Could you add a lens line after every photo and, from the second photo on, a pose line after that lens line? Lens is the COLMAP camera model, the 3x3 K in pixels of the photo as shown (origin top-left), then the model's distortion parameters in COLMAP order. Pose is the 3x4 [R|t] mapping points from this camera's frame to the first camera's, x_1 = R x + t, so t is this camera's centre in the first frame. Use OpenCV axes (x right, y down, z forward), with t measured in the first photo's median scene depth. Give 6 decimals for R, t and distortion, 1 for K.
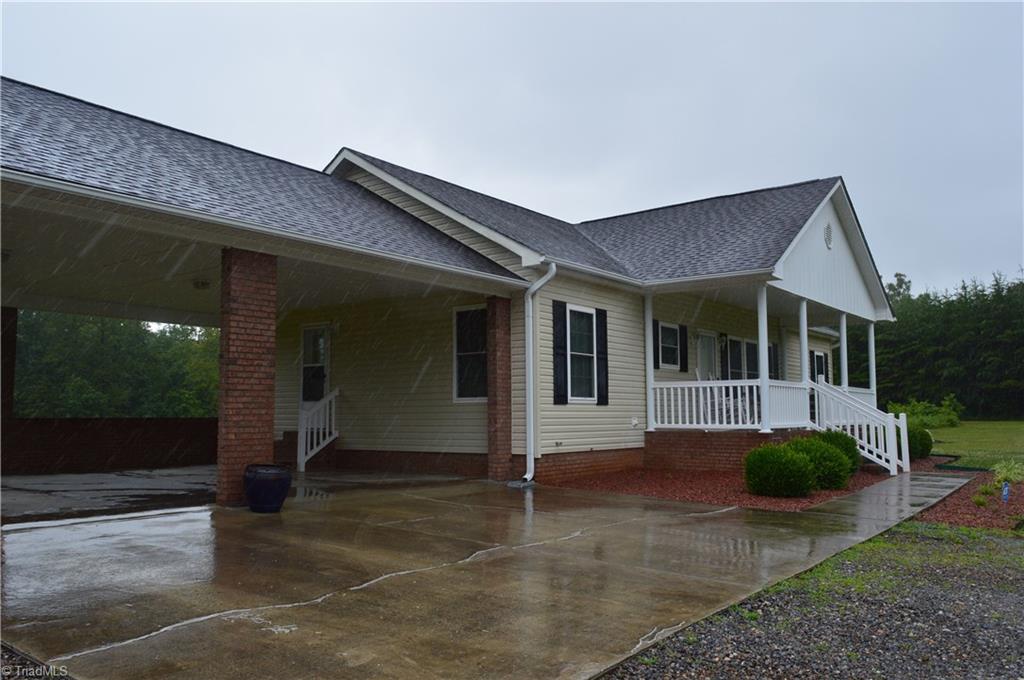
lens RADIAL K [[812.5, 0, 509.6], [0, 812.5, 342.3], [0, 0, 1]] dist [-0.011425, -0.000478]
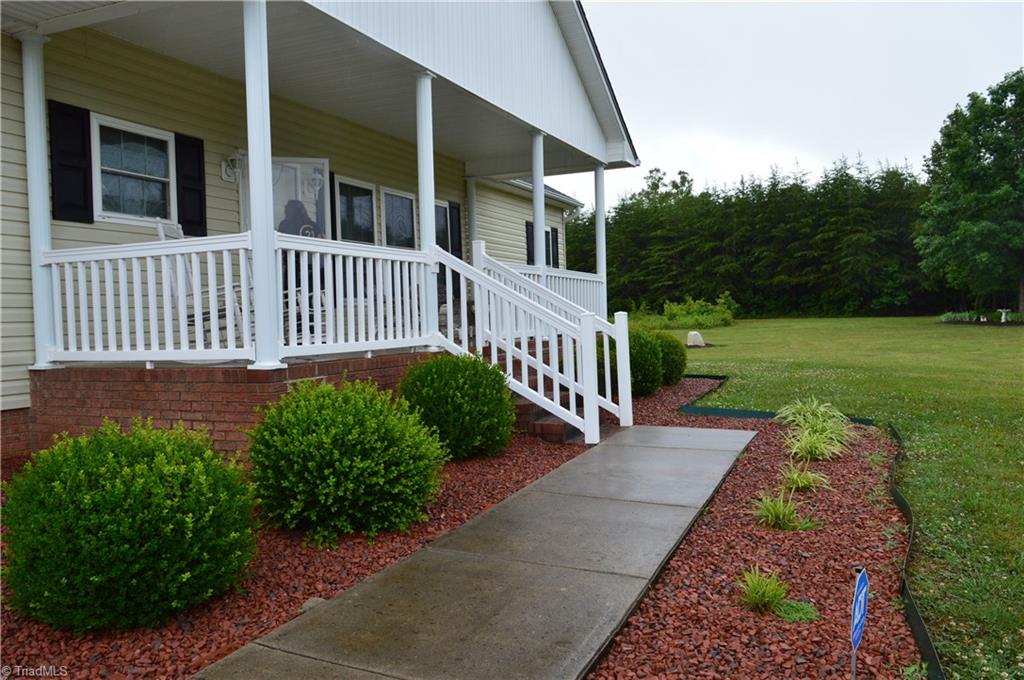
lens RADIAL K [[812.5, 0, 513.3], [0, 812.5, 347.1], [0, 0, 1]] dist [-0.011425, -0.000478]
pose [[0.971296, -0.034539, 0.235354, 0.234213], [0.006026, 0.992658, 0.120808, 0.037578], [-0.237798, -0.115922, 0.964372, 0.410123]]
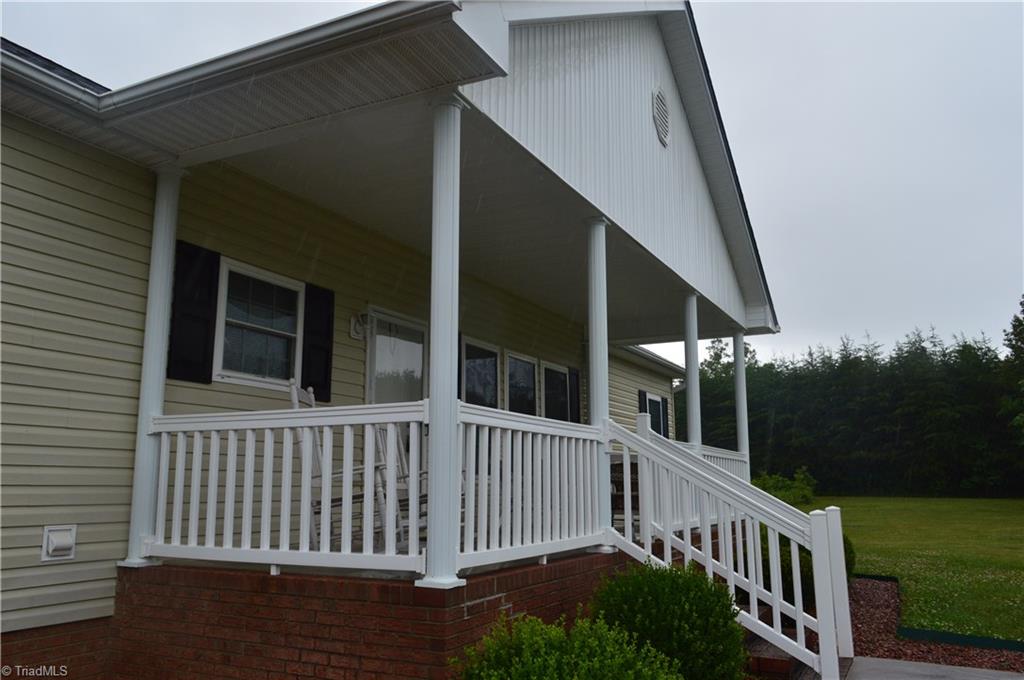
lens RADIAL K [[812.5, 0, 511.0], [0, 812.5, 344.2], [0, 0, 1]] dist [-0.011425, -0.000478]
pose [[0.984644, 0.031259, 0.171751, 0.199051], [-0.016672, 0.996179, -0.085727, 0.034787], [-0.173774, 0.081547, 0.981403, 0.487339]]
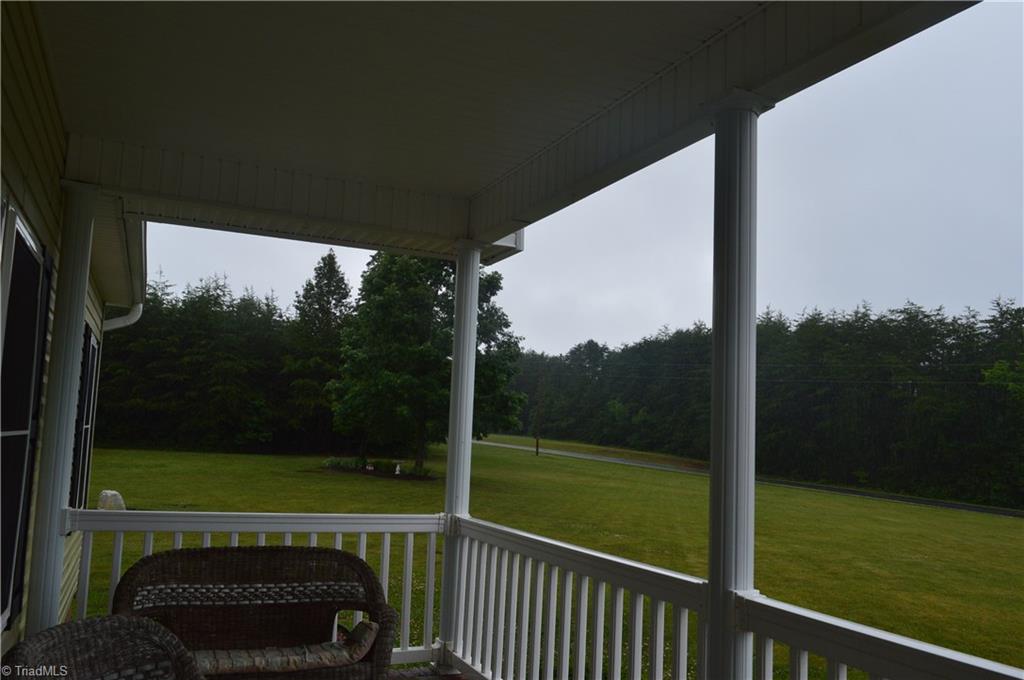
lens RADIAL K [[812.5, 0, 520.0], [0, 812.5, 345.8], [0, 0, 1]] dist [-0.011425, -0.000478]
pose [[0.469744, 0.120506, 0.874539, 0.239367], [-0.118474, 0.990284, -0.072818, 0.021978], [-0.874817, -0.069404, 0.479457, 0.877230]]
